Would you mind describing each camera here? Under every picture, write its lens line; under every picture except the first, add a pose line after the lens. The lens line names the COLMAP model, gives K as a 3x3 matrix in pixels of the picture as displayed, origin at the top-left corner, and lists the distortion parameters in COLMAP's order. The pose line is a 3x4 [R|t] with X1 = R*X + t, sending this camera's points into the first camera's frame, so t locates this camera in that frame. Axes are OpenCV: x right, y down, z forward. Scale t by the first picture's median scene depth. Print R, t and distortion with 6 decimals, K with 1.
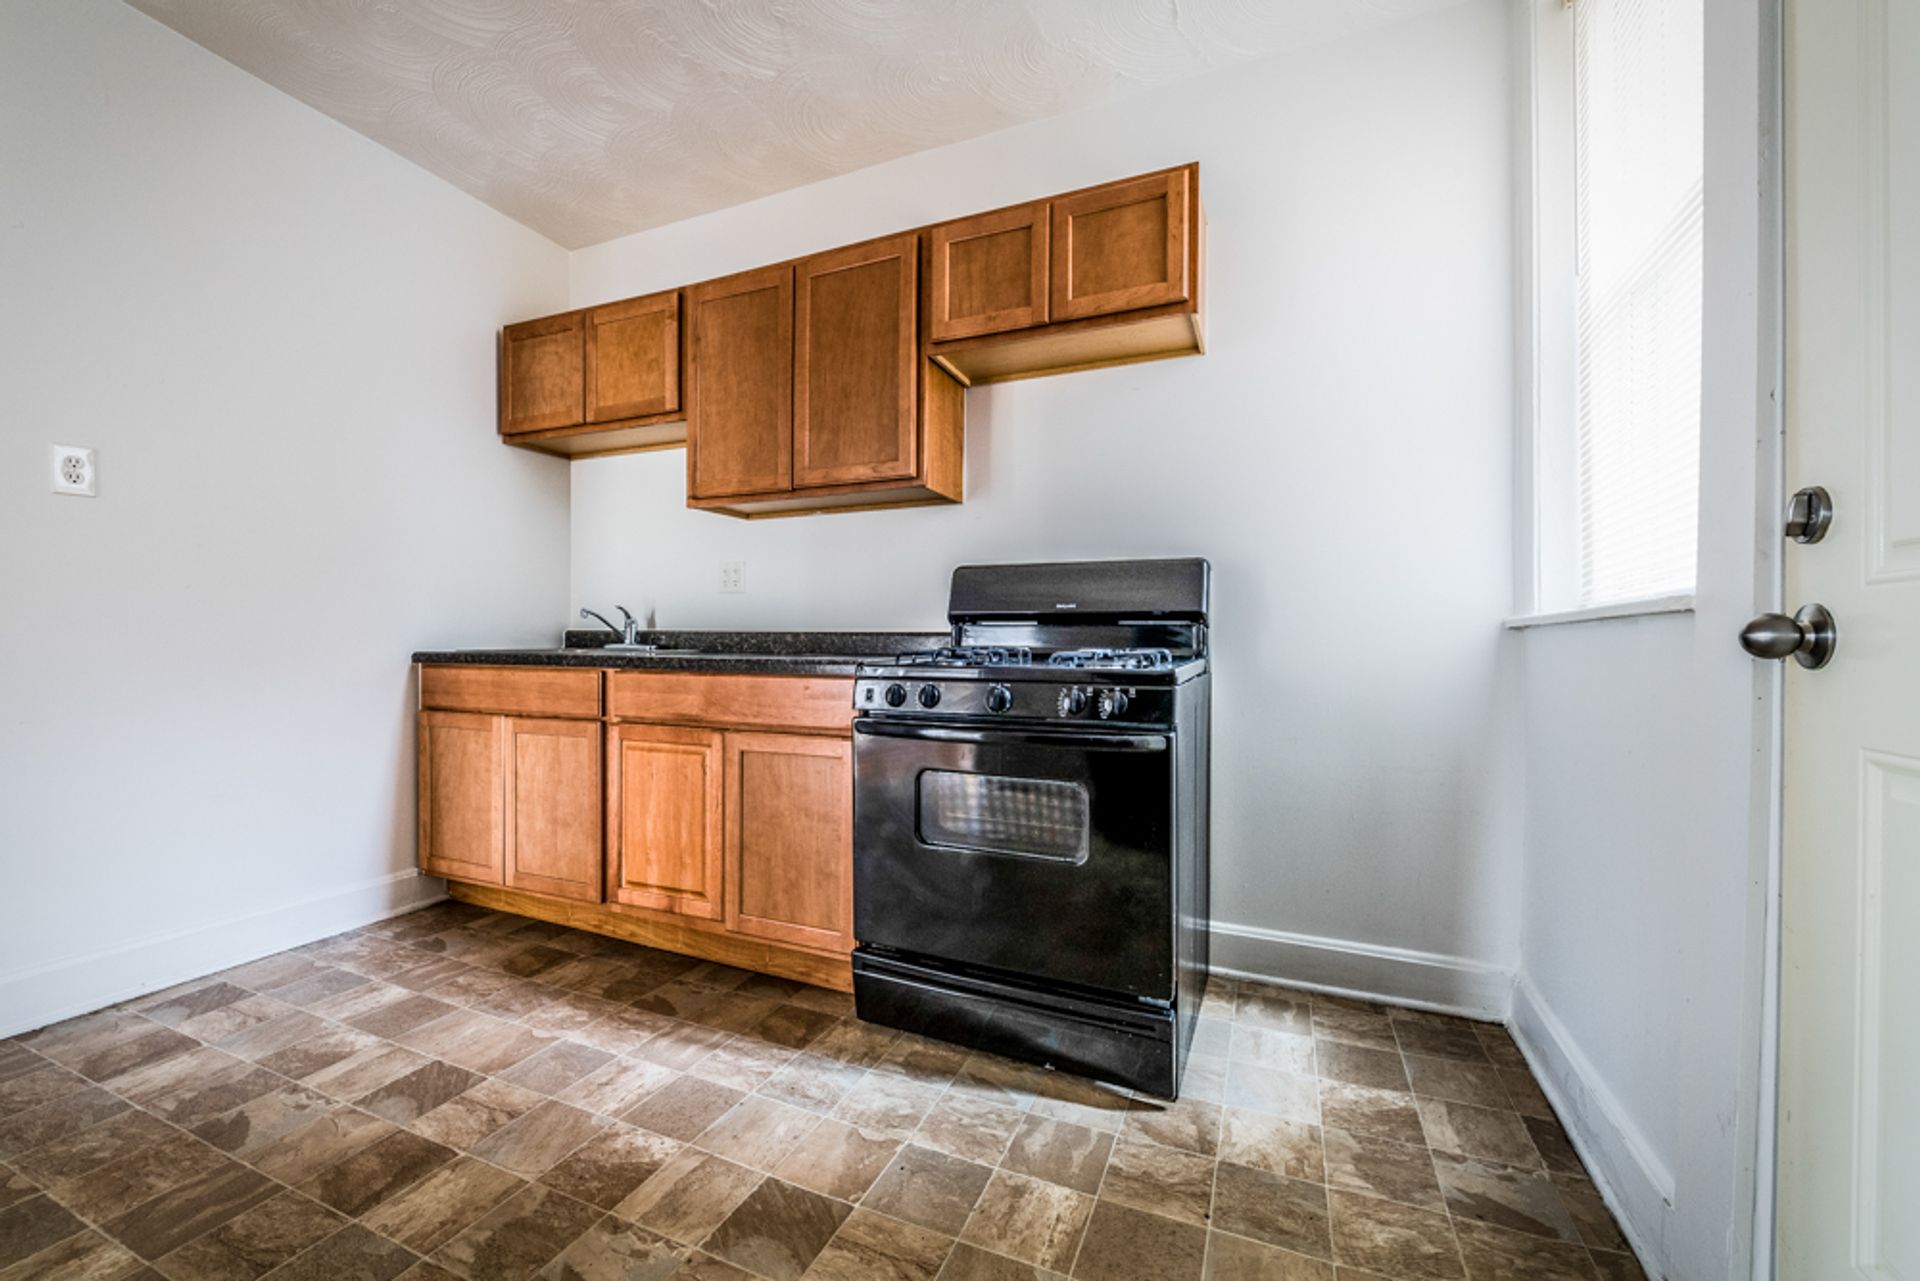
lens RADIAL K [[754.1, 0, 952.4], [0, 754.1, 641.8], [0, 0, 1]] dist [0.000902, -0.003700]
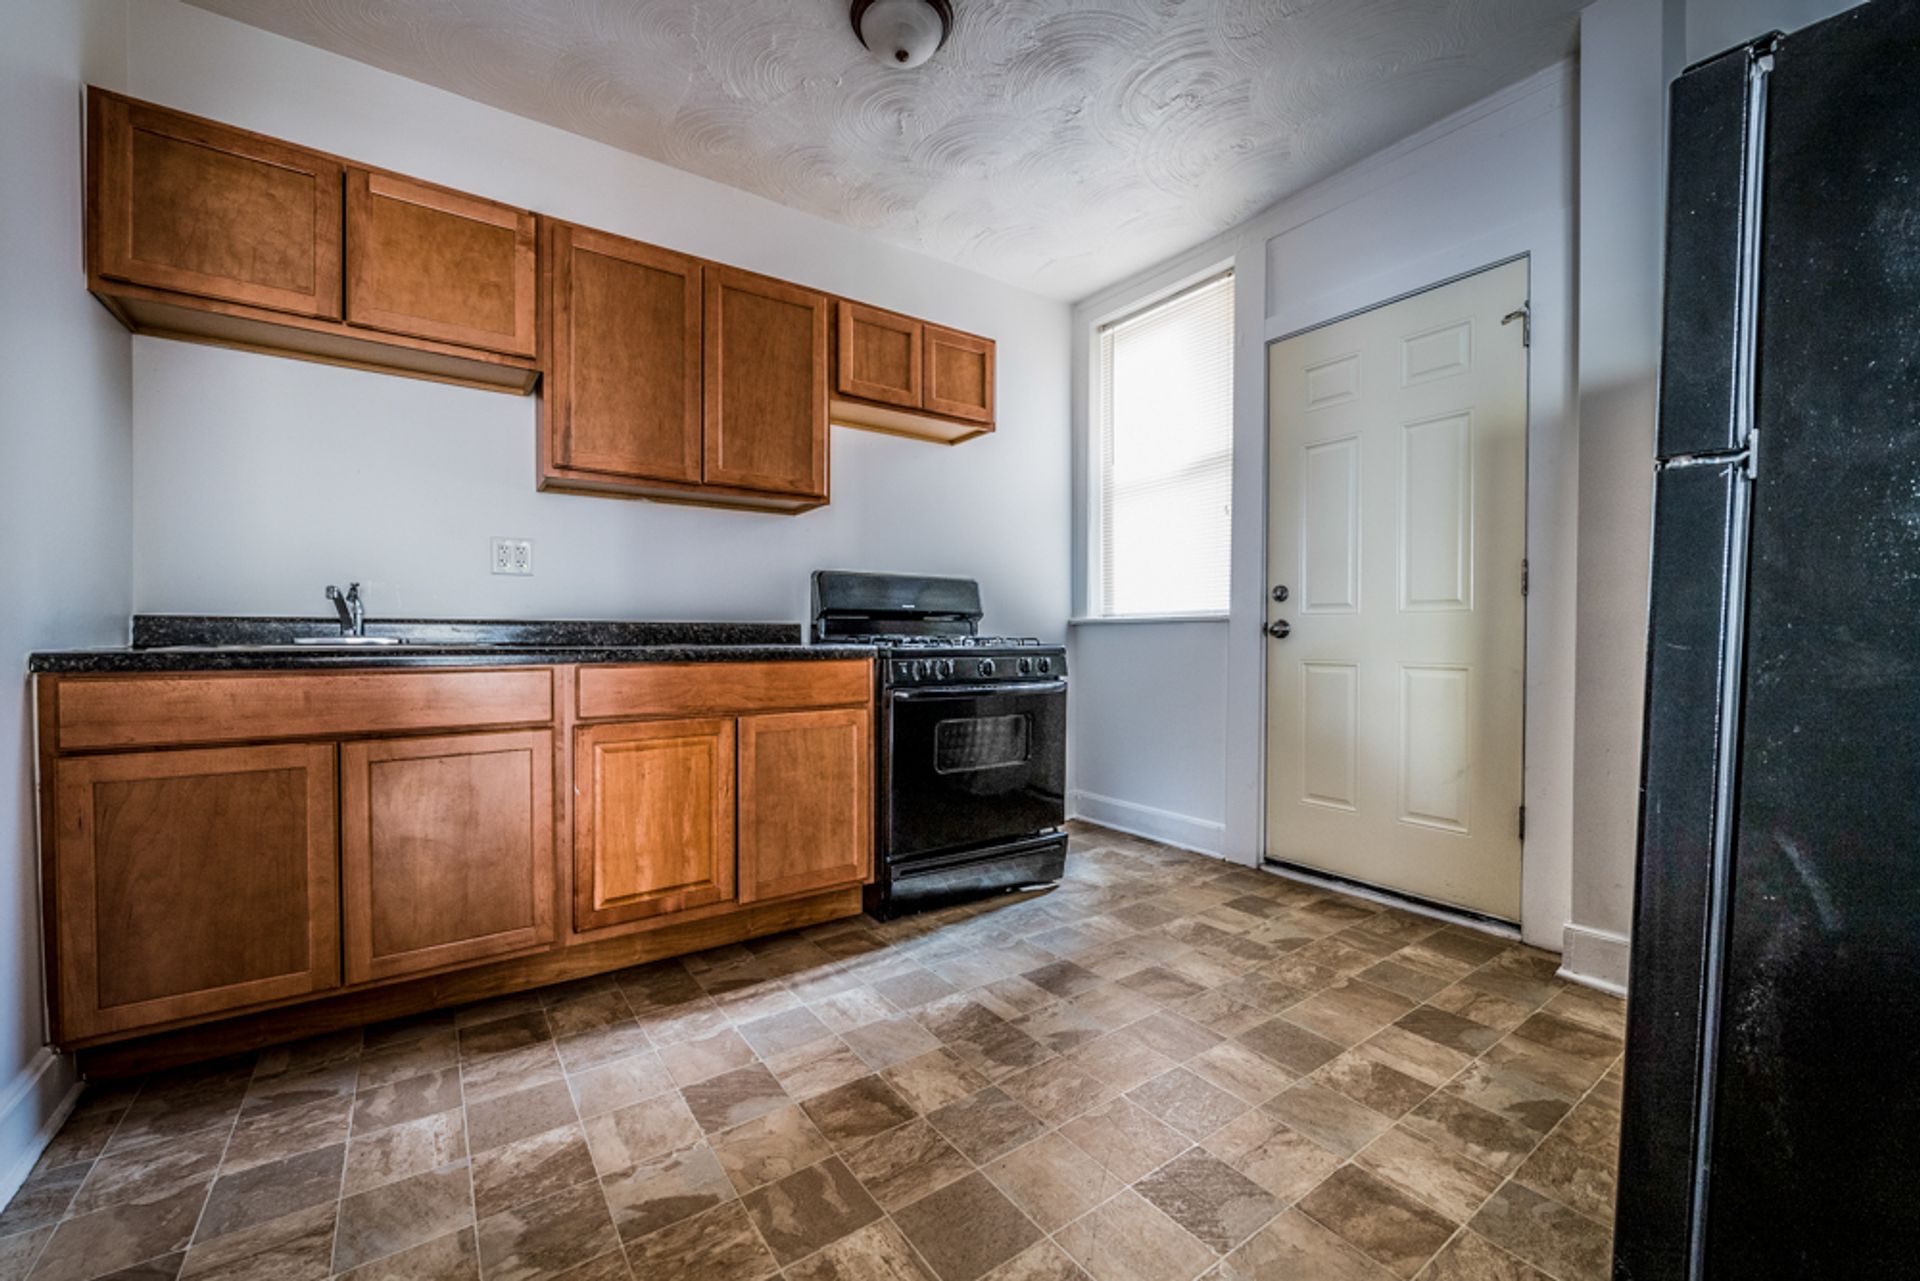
lens RADIAL K [[754.1, 0, 953.5], [0, 754.1, 641.9], [0, 0, 1]] dist [0.000902, -0.003700]
pose [[0.521586, -0.013973, 0.853085, -1.048265], [0.002590, 0.999887, 0.014794, -0.001120], [-0.853195, -0.005507, 0.521563, 0.195850]]
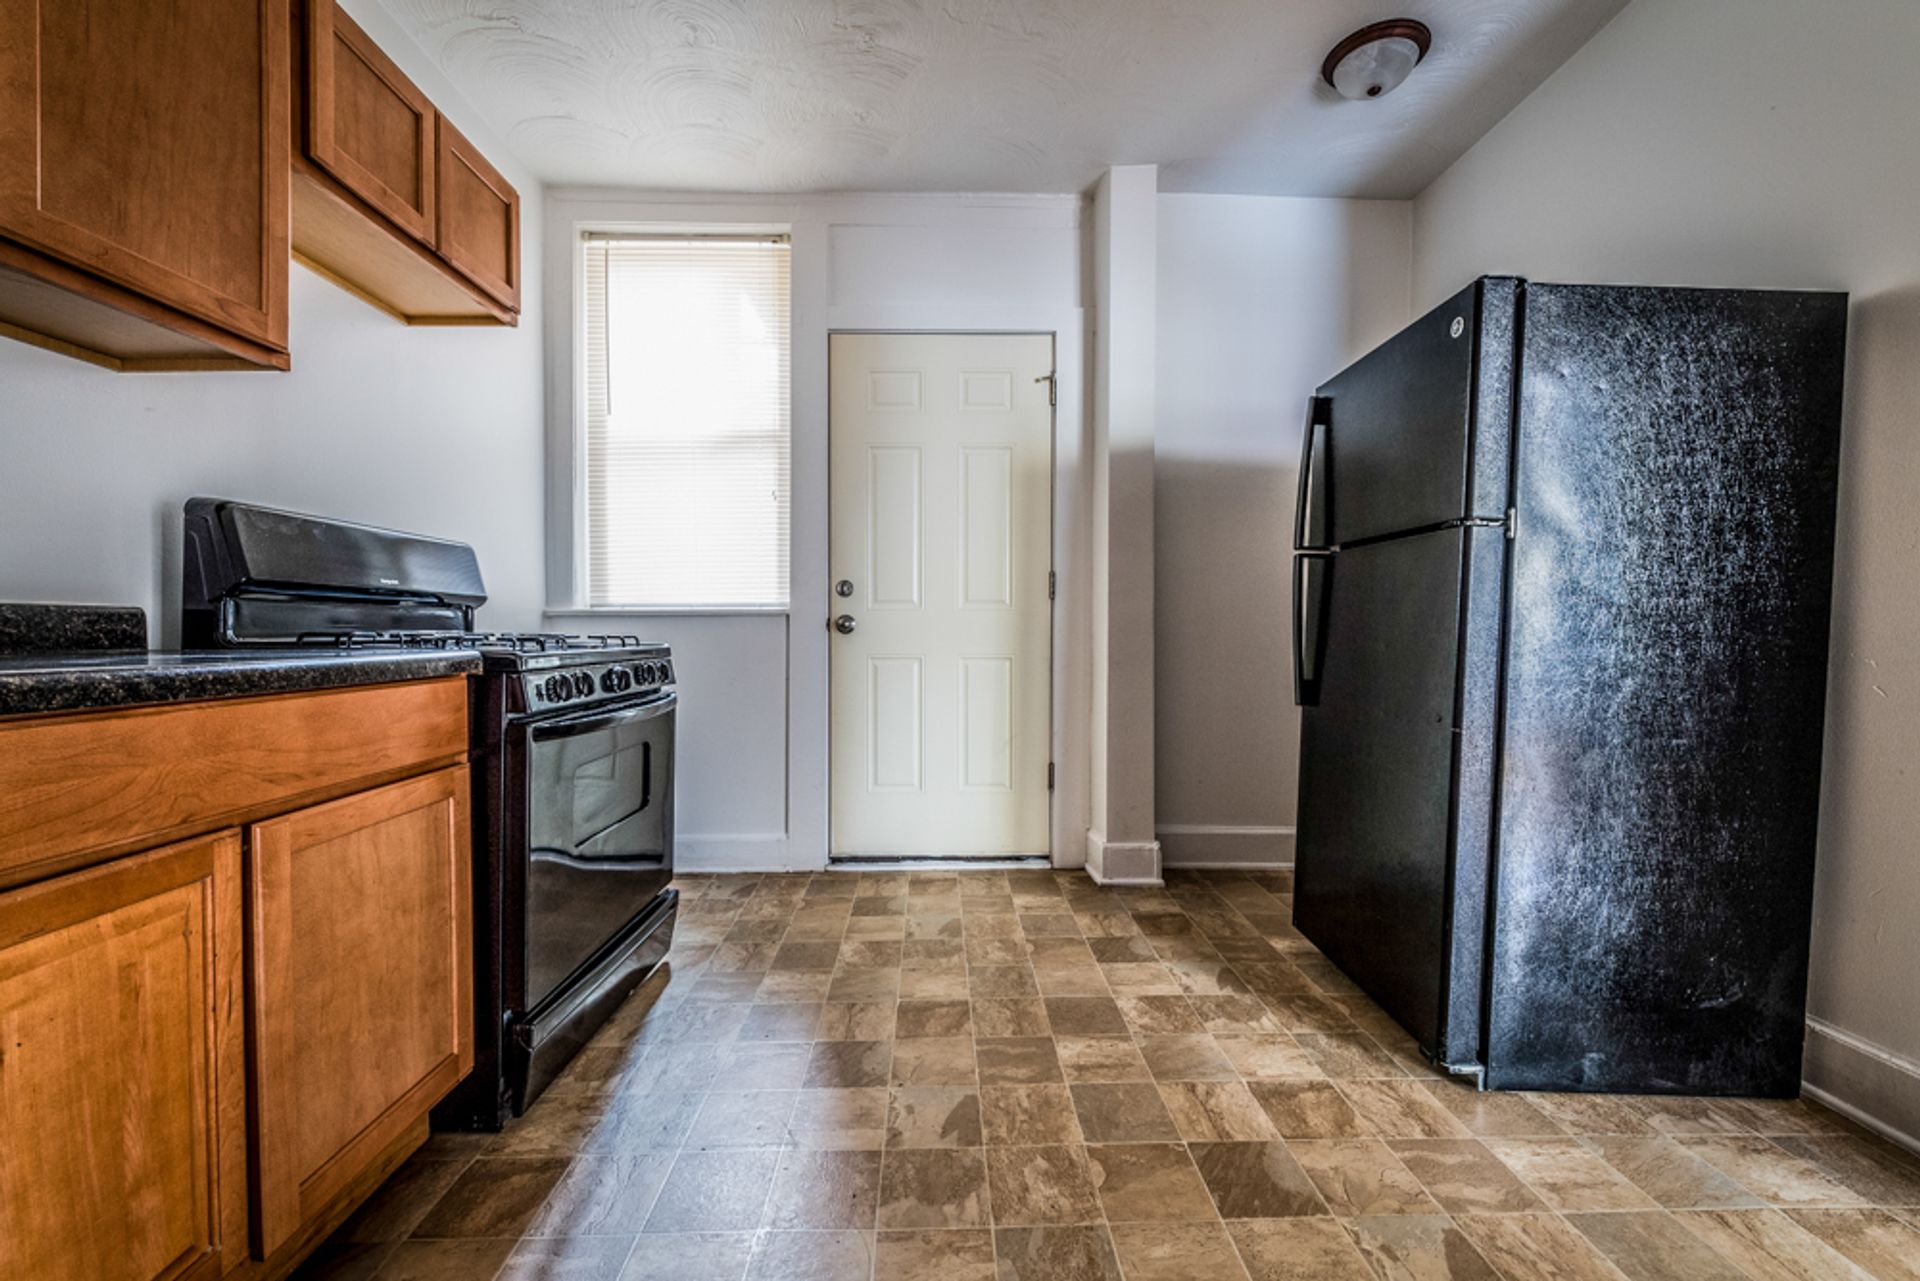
lens RADIAL K [[754.1, 0, 949.8], [0, 754.1, 642.7], [0, 0, 1]] dist [0.000902, -0.003700]
pose [[-0.416876, -0.021860, 0.908700, -0.881515], [-0.001781, 0.999729, 0.023233, -0.000981], [-0.908962, 0.008067, -0.416802, 0.815021]]
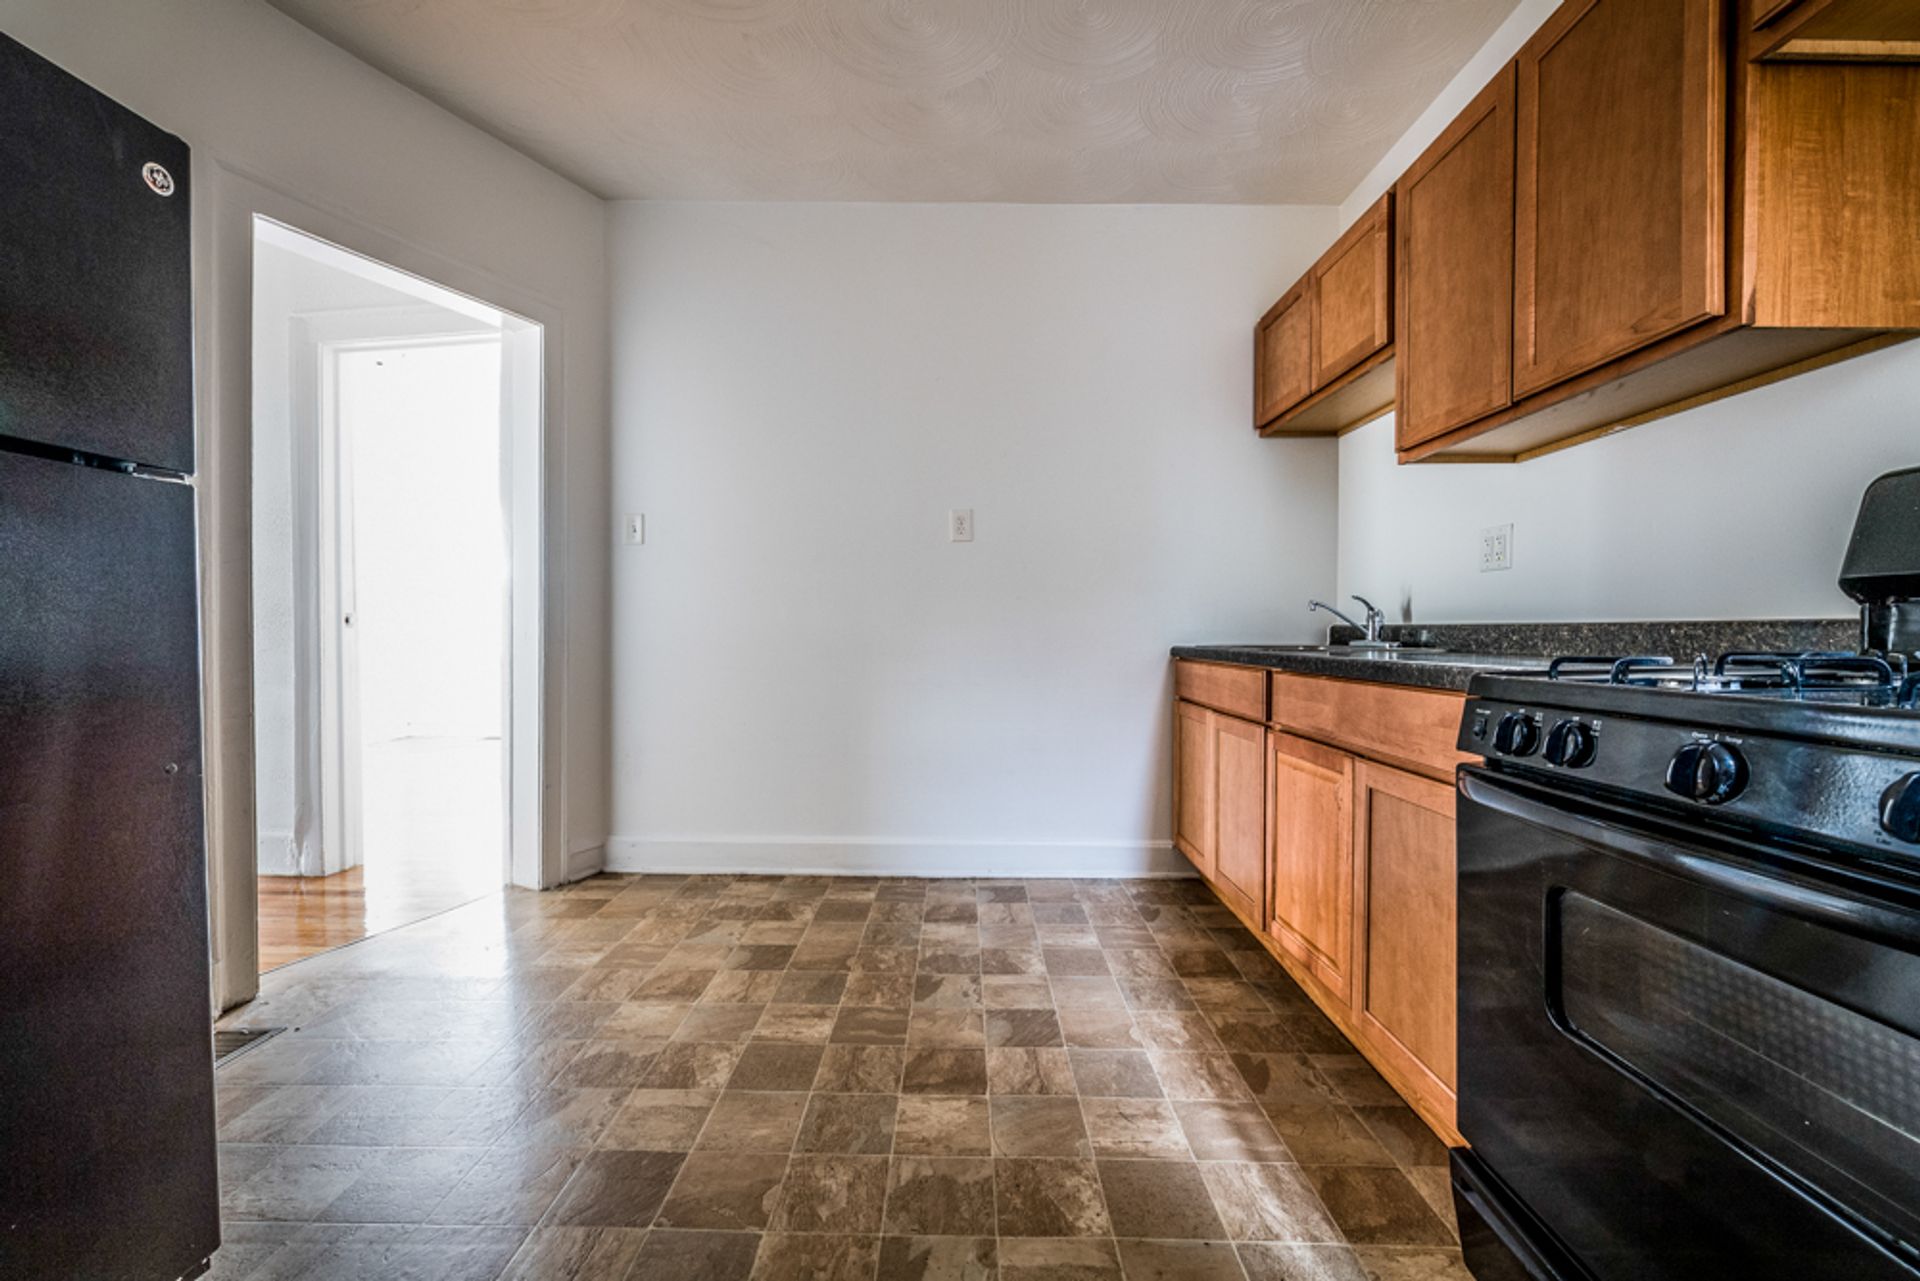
lens RADIAL K [[754.1, 0, 953.3], [0, 754.1, 643.5], [0, 0, 1]] dist [0.000902, -0.003700]
pose [[0.385249, 0.010083, -0.922758, 0.234428], [-0.004748, 0.999949, 0.008945, 0.001204], [0.922800, 0.000935, 0.385277, 0.348797]]
